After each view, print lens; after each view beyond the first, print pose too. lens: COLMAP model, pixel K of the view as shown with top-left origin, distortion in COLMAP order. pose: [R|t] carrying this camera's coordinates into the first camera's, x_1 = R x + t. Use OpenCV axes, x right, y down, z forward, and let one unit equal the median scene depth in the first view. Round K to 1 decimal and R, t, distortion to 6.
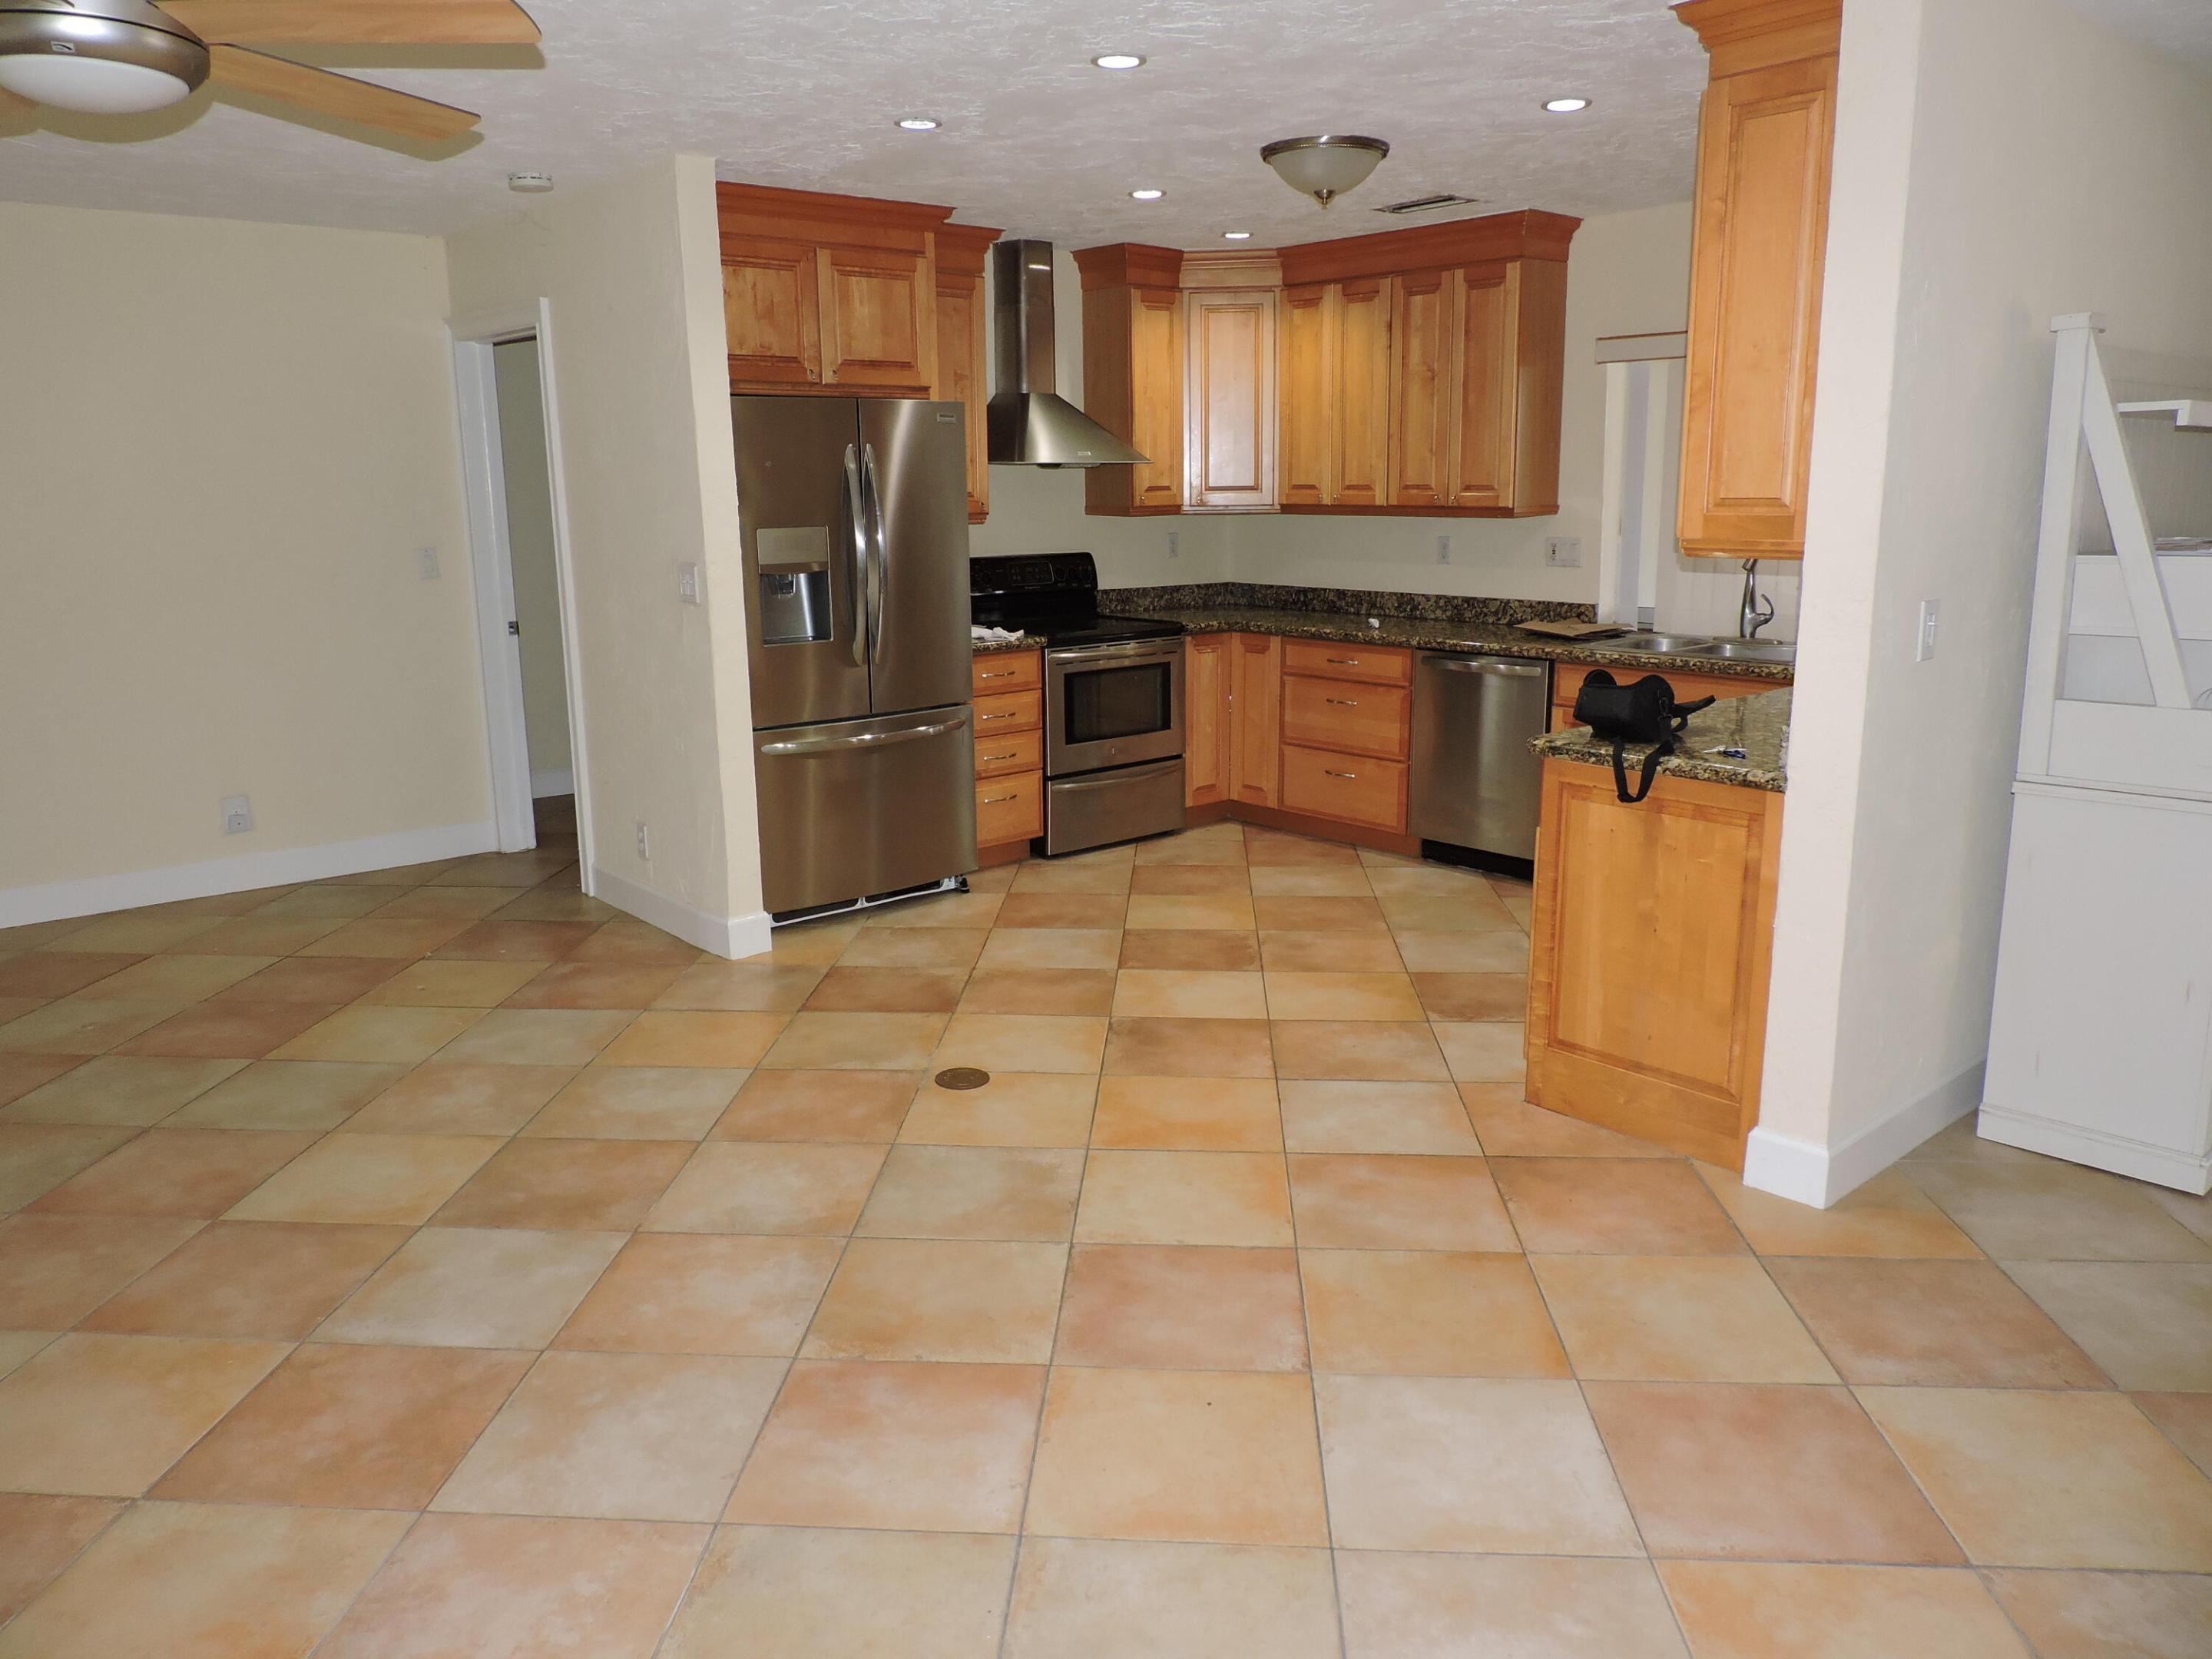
lens RADIAL K [[1593.3, 0, 1106.0], [0, 1593.3, 829.5], [0, 0, 1]] dist [-0.004070, 0.001504]
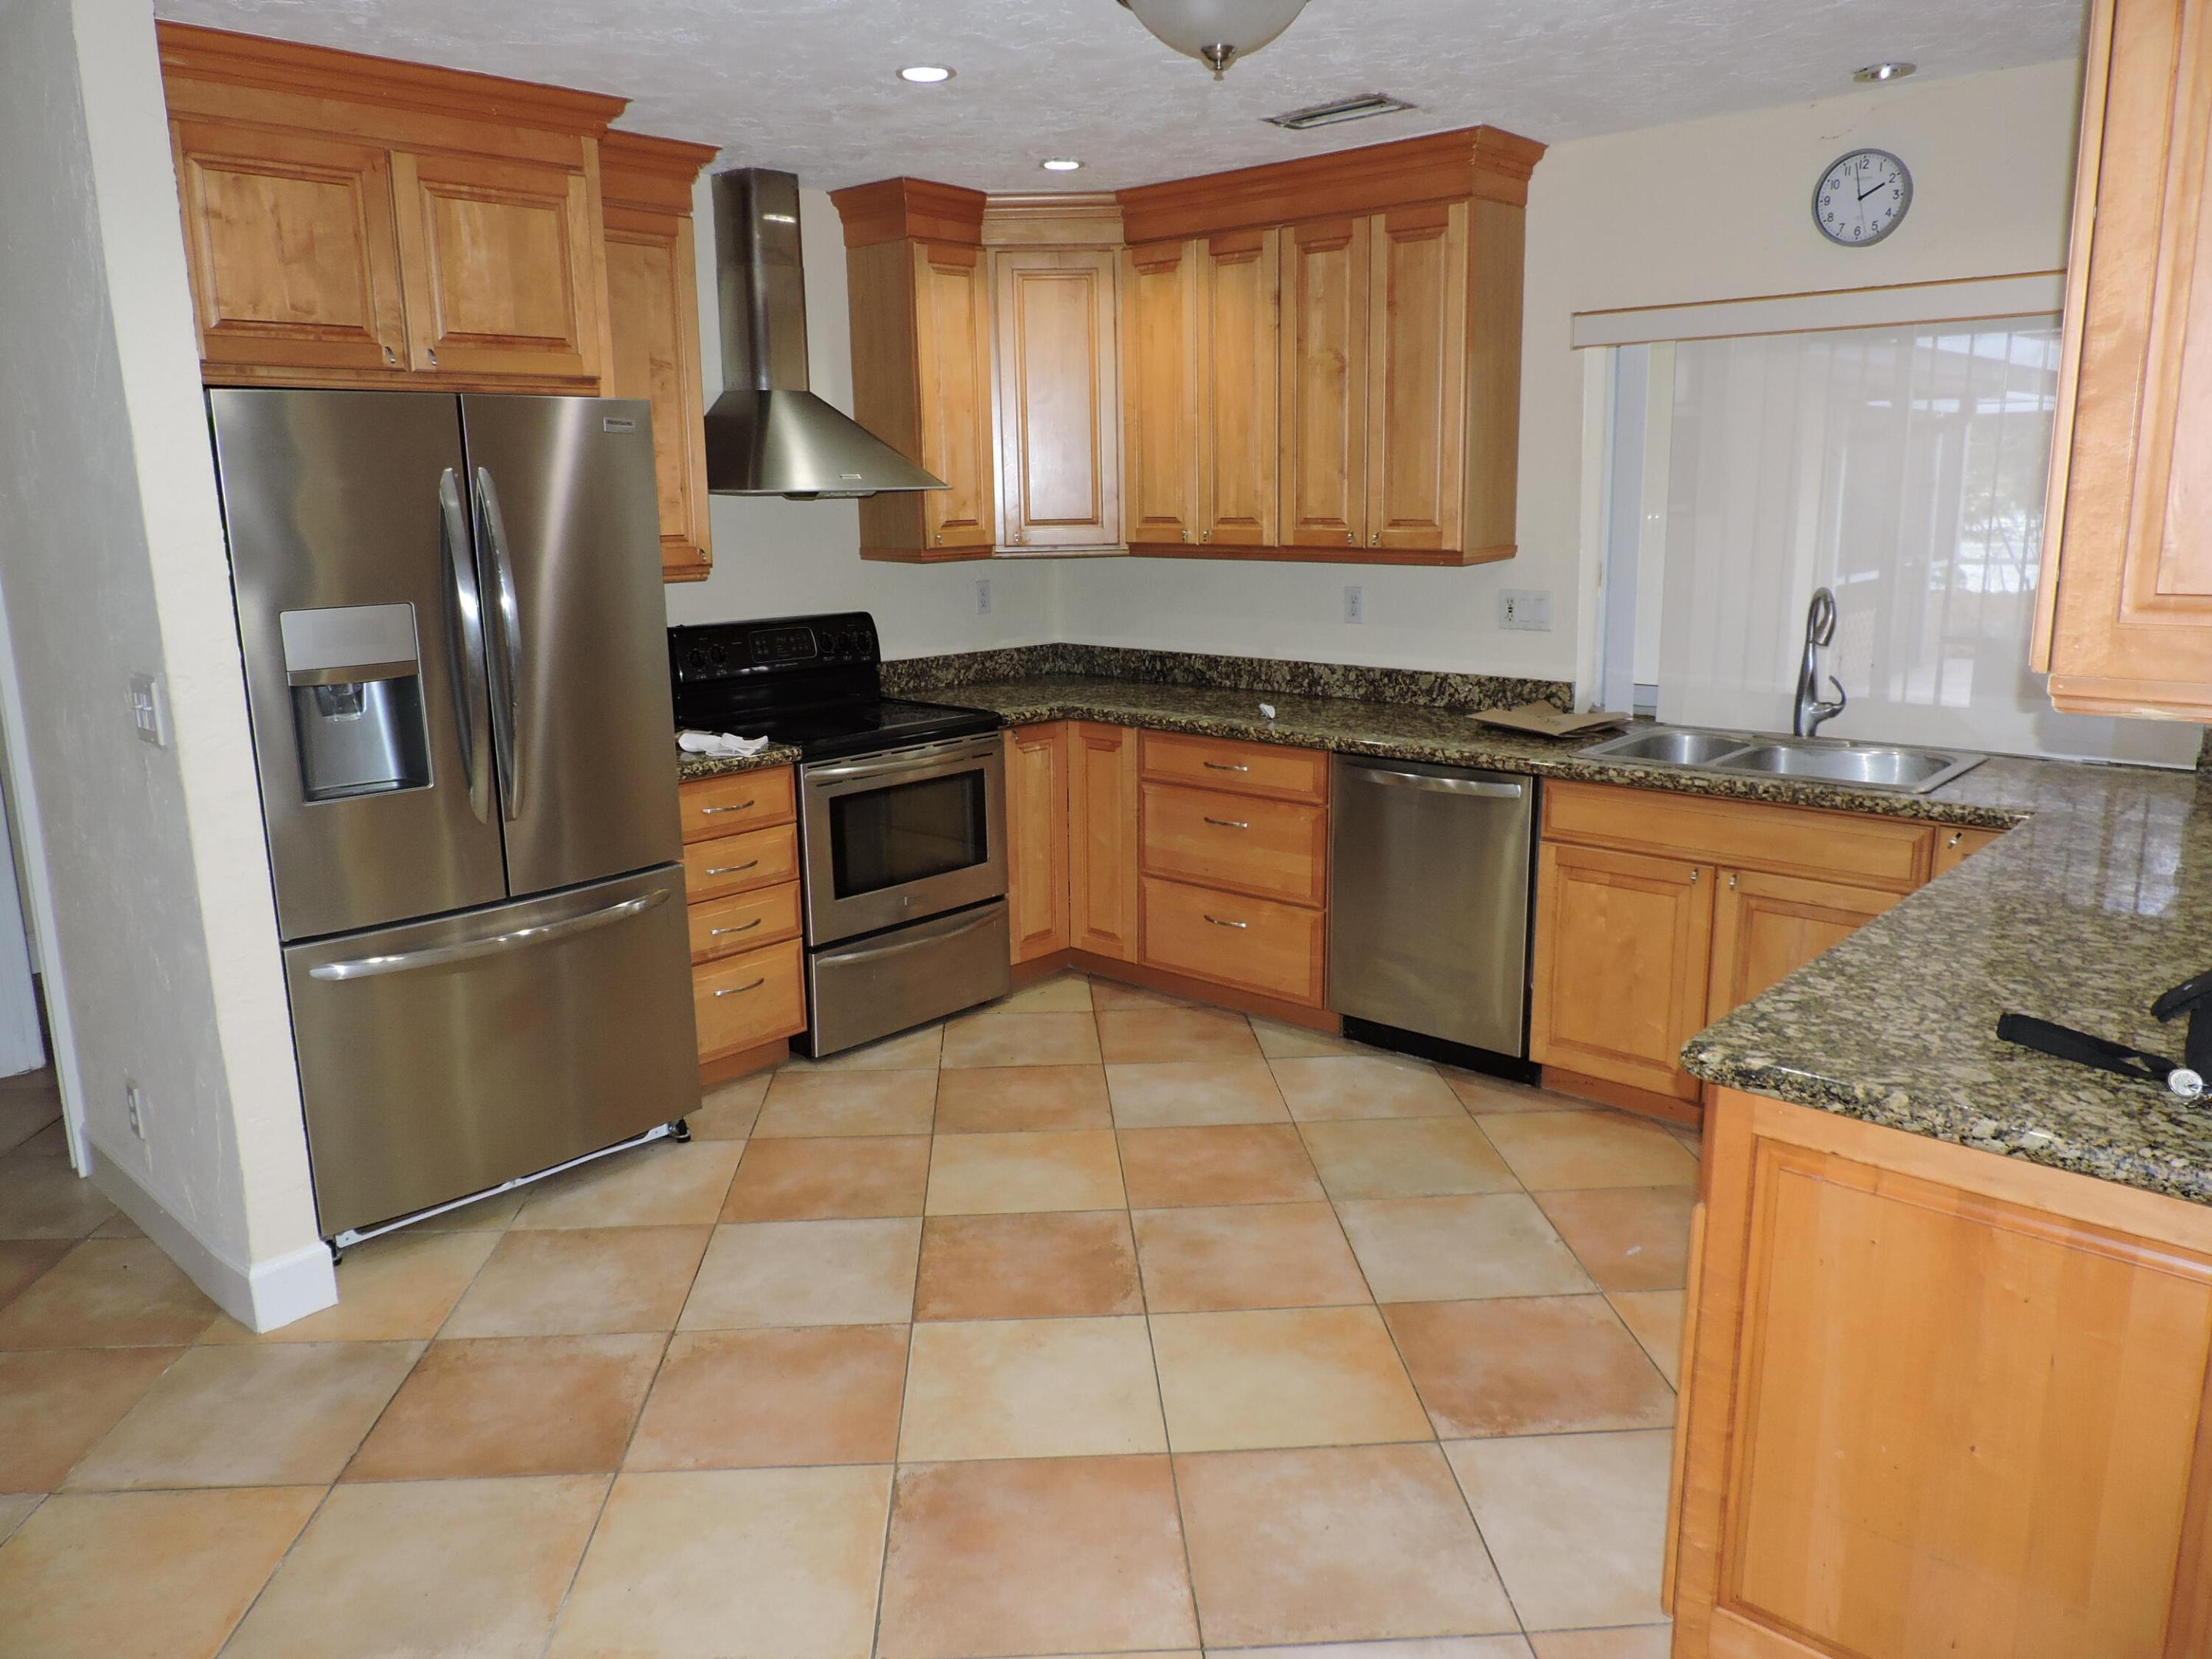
lens RADIAL K [[1633.4, 0, 1106.0], [0, 1633.4, 829.5], [0, 0, 1]] dist [-0.000835, 0.000018]
pose [[0.993351, -0.028413, 0.111562, 0.013284], [0.029661, 0.999514, -0.009540, -0.074537], [-0.111237, 0.012785, 0.993712, 0.290947]]
